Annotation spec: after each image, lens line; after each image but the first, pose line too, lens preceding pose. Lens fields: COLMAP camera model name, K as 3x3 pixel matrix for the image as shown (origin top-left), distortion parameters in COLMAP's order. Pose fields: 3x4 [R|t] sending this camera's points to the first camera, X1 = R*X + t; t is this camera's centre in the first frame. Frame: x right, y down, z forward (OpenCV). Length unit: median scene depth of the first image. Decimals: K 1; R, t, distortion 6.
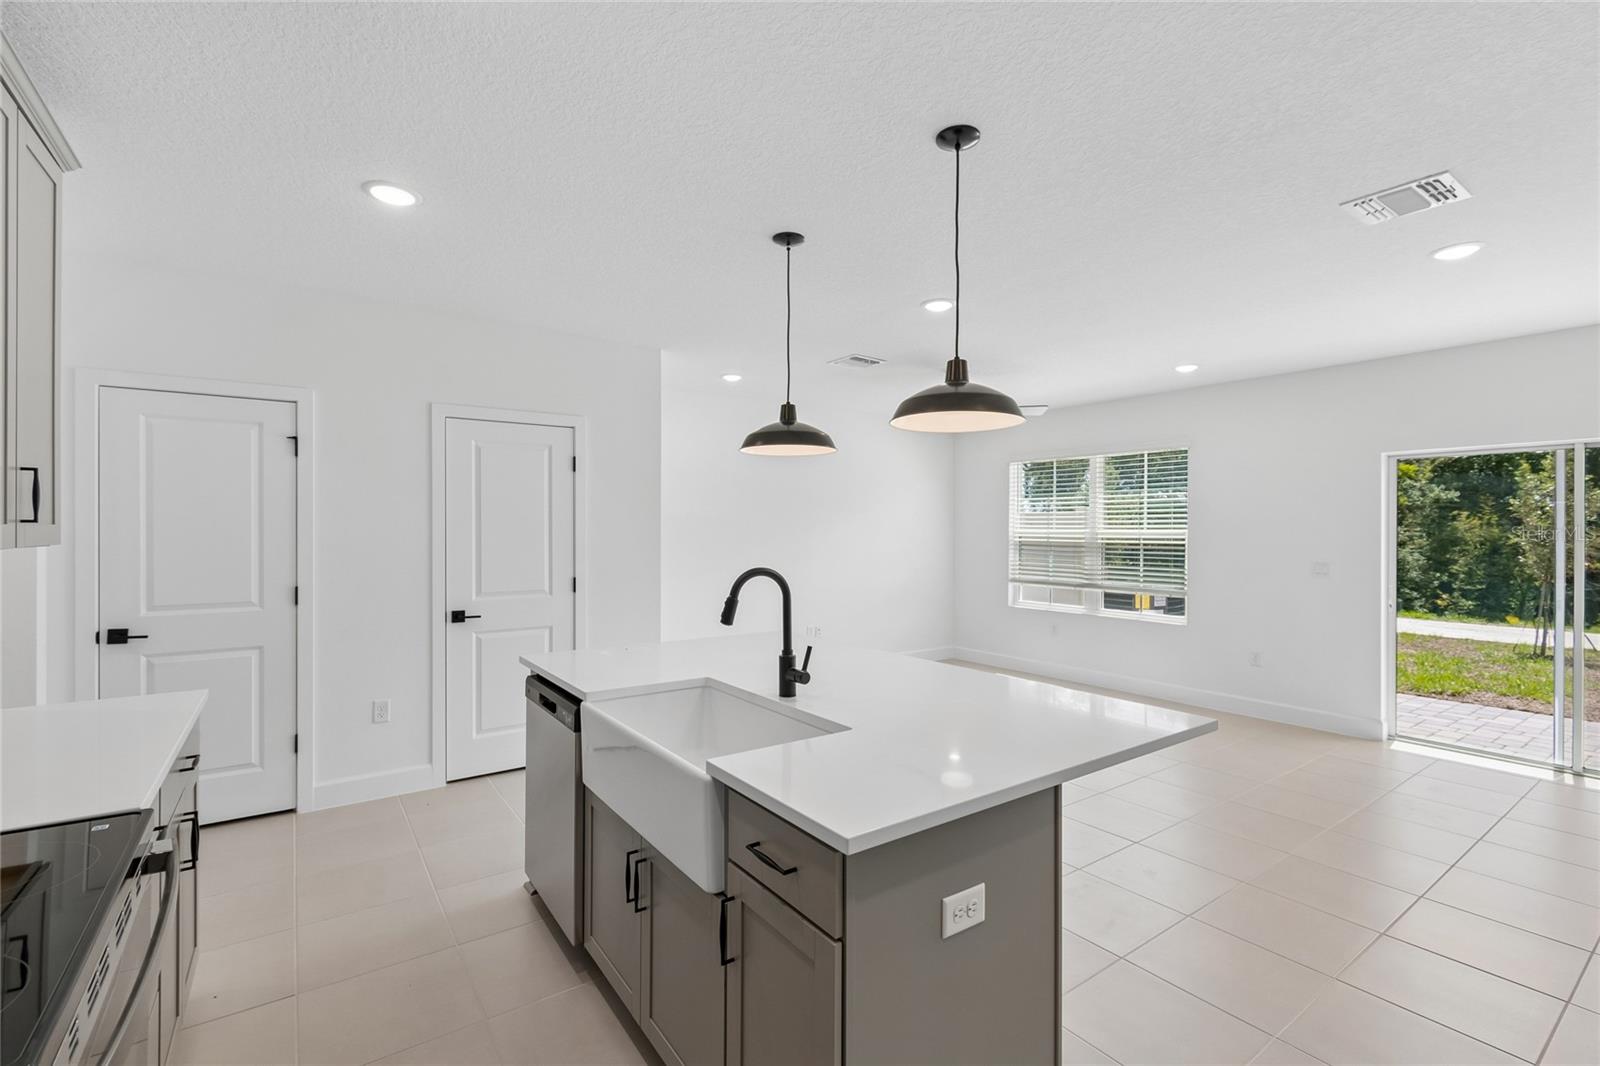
lens RADIAL K [[715.1, 0, 789.2], [0, 715.1, 534.4], [0, 0, 1]] dist [0.000497, -0.000033]
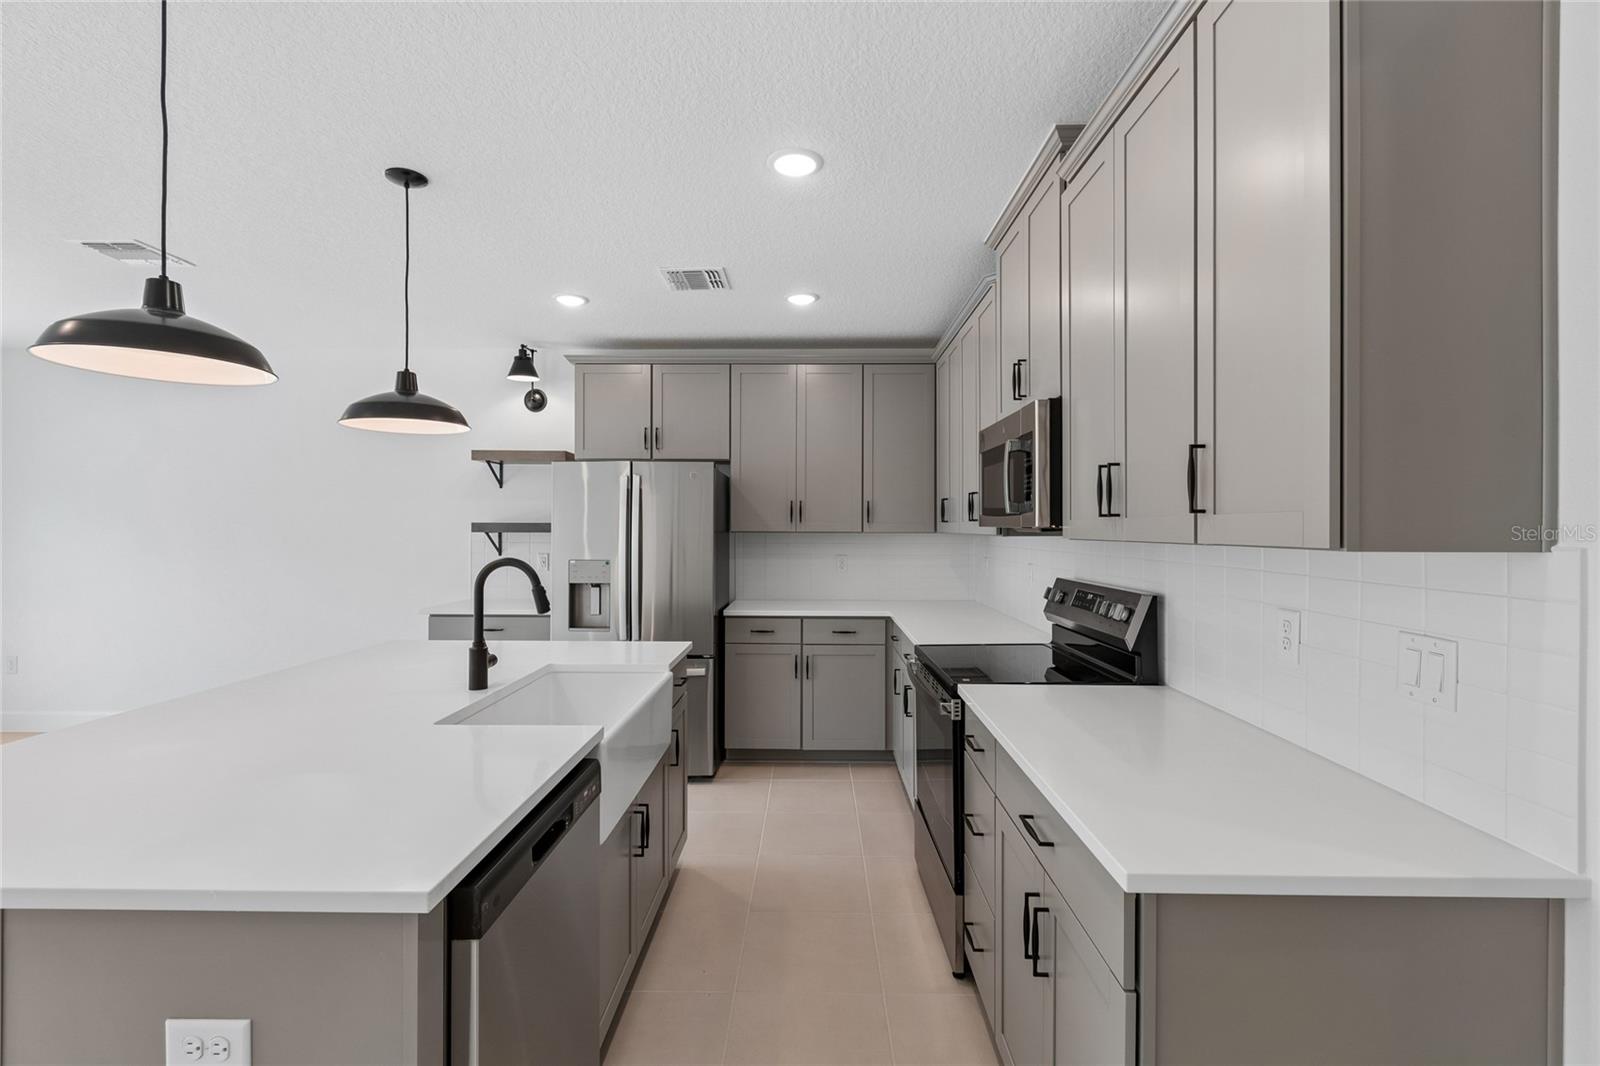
lens RADIAL K [[696.5, 0, 798.6], [0, 696.5, 529.4], [0, 0, 1]] dist [-0.003141, -0.000328]
pose [[-0.809137, -0.006494, 0.587584, -0.318568], [-0.003188, 0.999973, 0.006661, 0.000250], [-0.587611, 0.003517, -0.809136, 0.524594]]
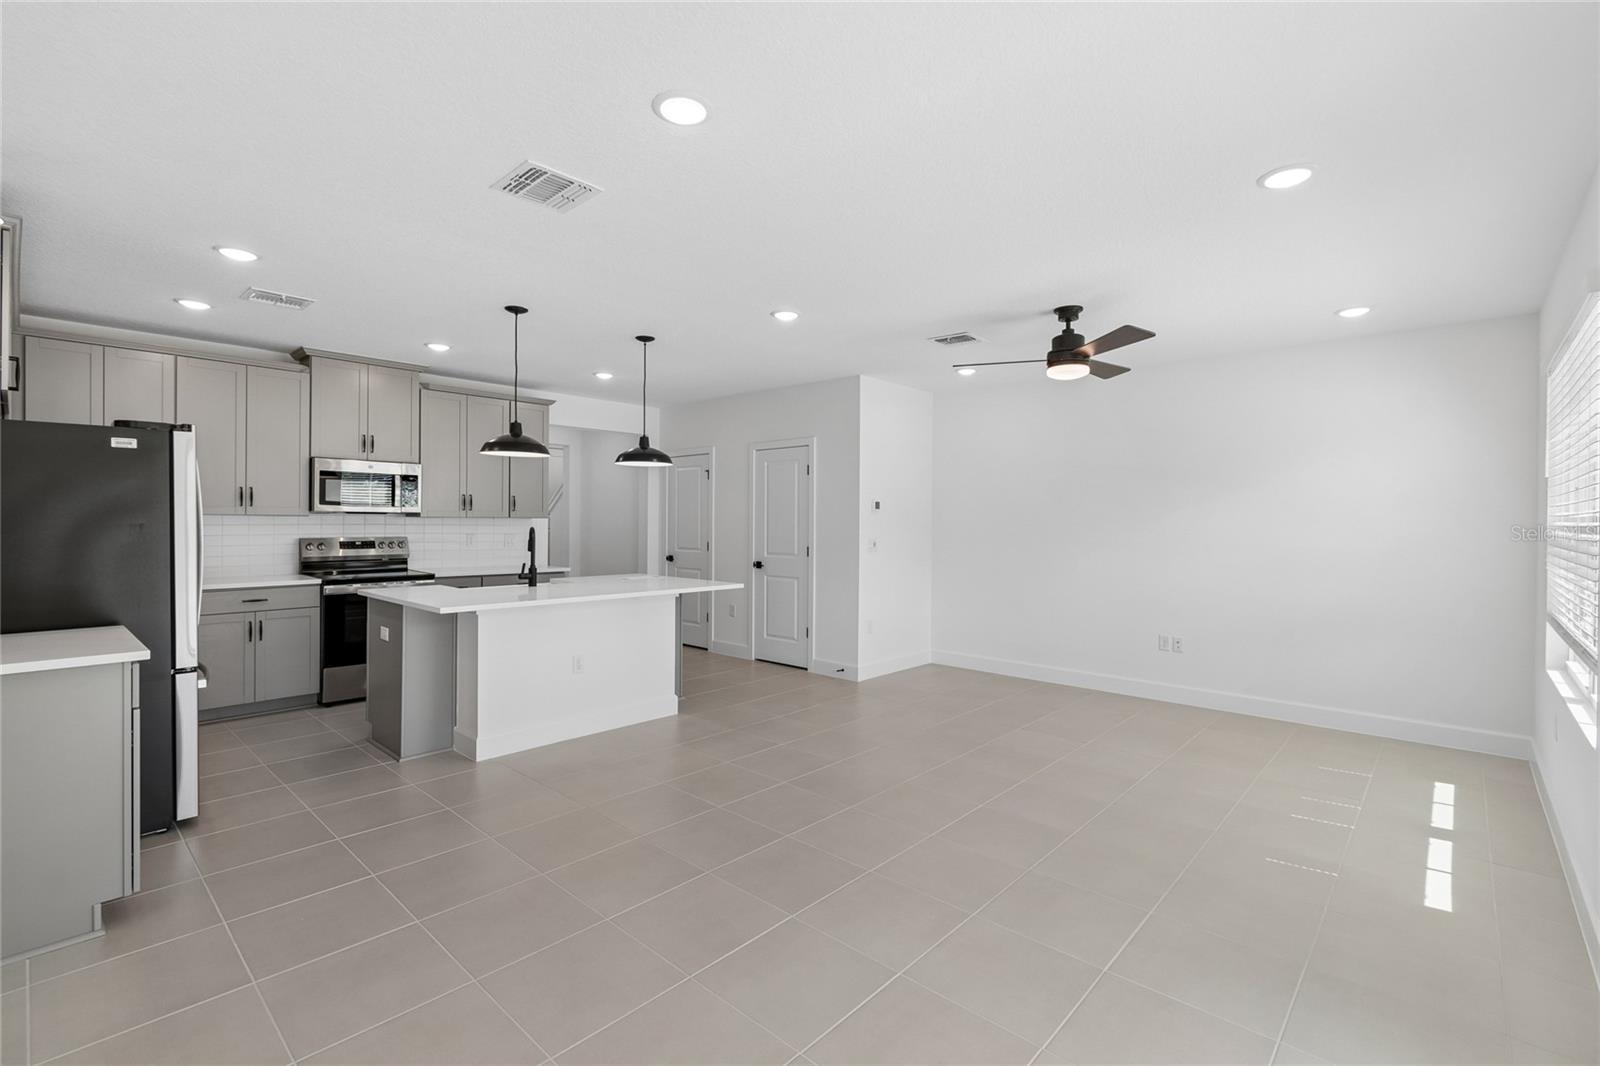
lens RADIAL K [[708.3, 0, 806.1], [0, 708.3, 525.9], [0, 0, 1]] dist [0.003745, -0.000078]
pose [[0.218013, 0.005857, -0.975928, 0.784687], [-0.011290, 0.999930, 0.003478, 0.008508], [0.975881, 0.010260, 0.218064, 0.469285]]
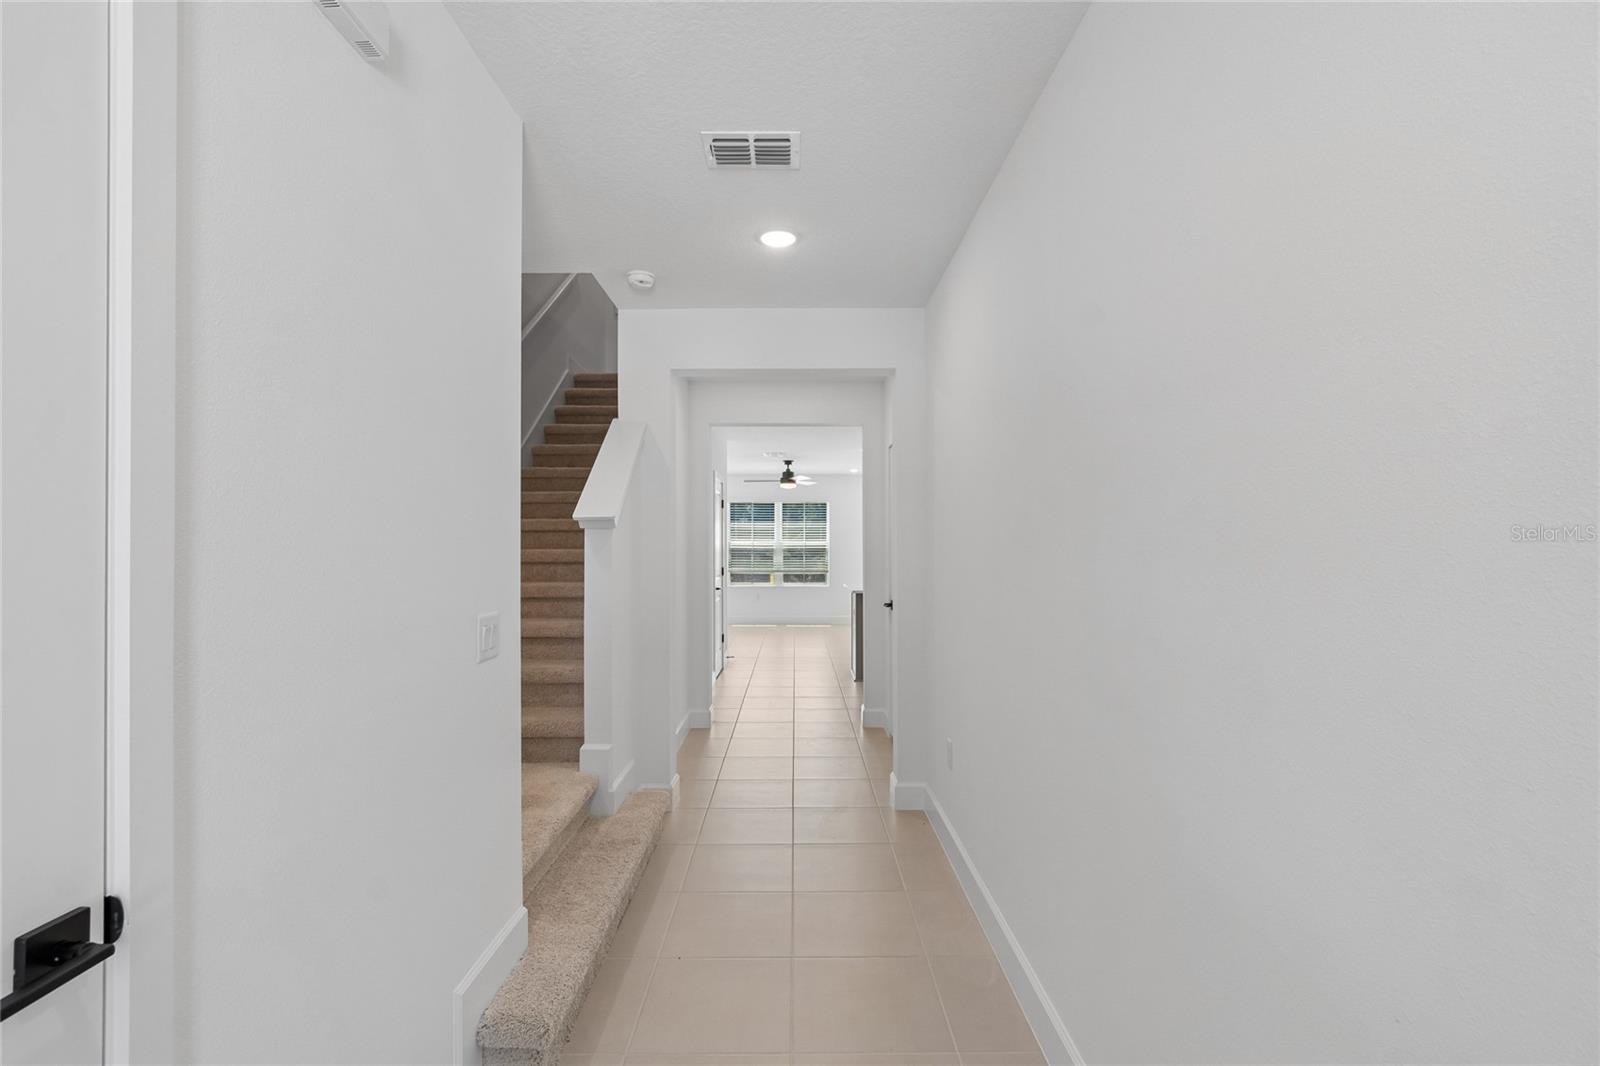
lens RADIAL K [[679.5, 0, 797.7], [0, 679.5, 543.7], [0, 0, 1]] dist [0.000023, 0.000043]
pose [[0.568397, -0.000581, 0.822754, -1.081307], [0.007984, 0.999957, -0.004810, 0.009264], [-0.822716, 0.009303, 0.568377, -0.064008]]
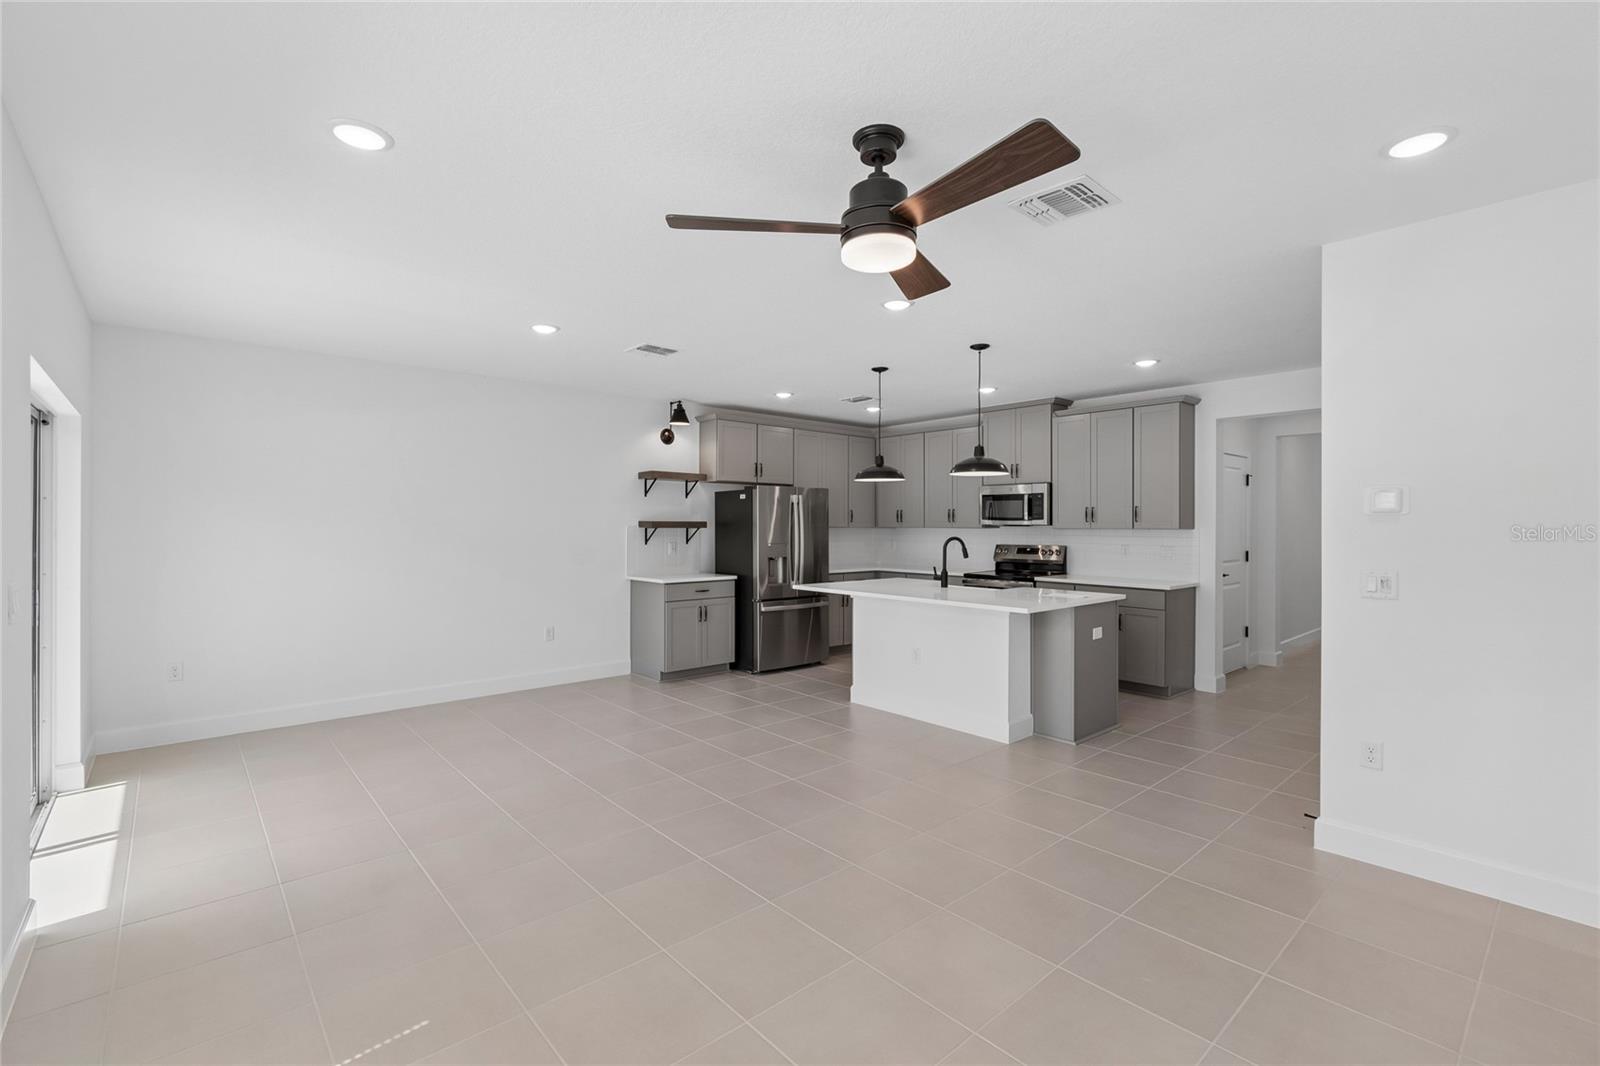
lens RADIAL K [[708.3, 0, 806.1], [0, 708.3, 525.9], [0, 0, 1]] dist [0.003745, -0.000078]
pose [[-0.992595, -0.006610, -0.121294, 0.277707], [-0.007013, 0.999971, 0.002890, 0.001393], [0.121272, 0.003719, -0.992612, 1.184139]]
